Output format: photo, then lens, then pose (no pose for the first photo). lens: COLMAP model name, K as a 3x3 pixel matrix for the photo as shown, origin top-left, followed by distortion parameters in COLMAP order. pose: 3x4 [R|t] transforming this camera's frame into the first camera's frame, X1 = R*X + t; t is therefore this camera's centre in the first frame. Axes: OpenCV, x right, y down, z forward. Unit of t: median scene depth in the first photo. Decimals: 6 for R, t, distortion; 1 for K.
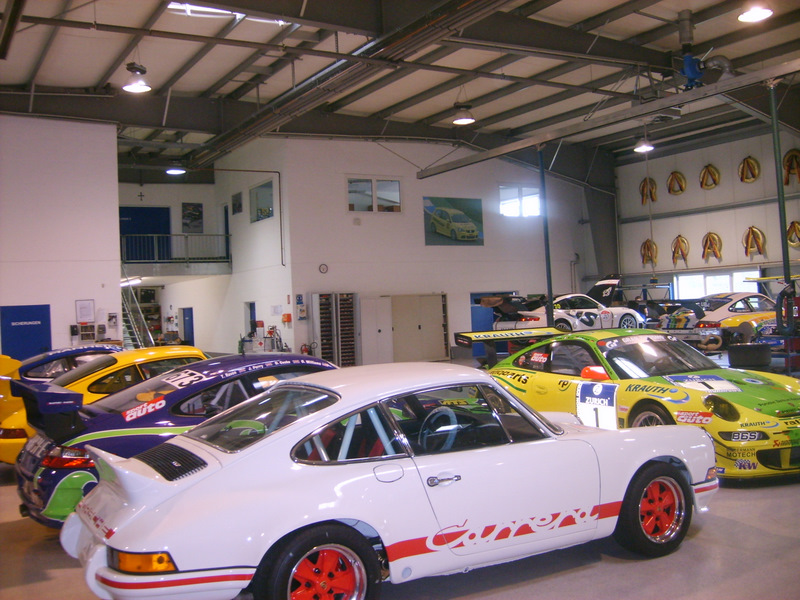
lens RADIAL K [[811.5, 0, 400.0], [0, 811.5, 300.0], [0, 0, 1]] dist [-0.151733, 0.113952]
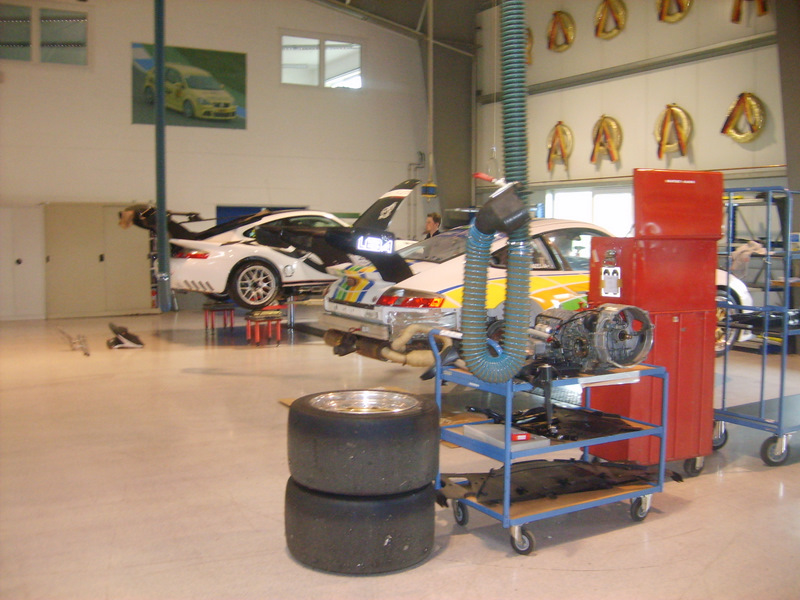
lens RADIAL K [[811.5, 0, 400.0], [0, 811.5, 300.0], [0, 0, 1]] dist [-0.151733, 0.113952]
pose [[0.998522, 0.049911, -0.021517, 0.259994], [-0.047586, 0.994085, 0.097624, -0.003712], [0.026262, -0.096456, 0.994991, 0.413931]]
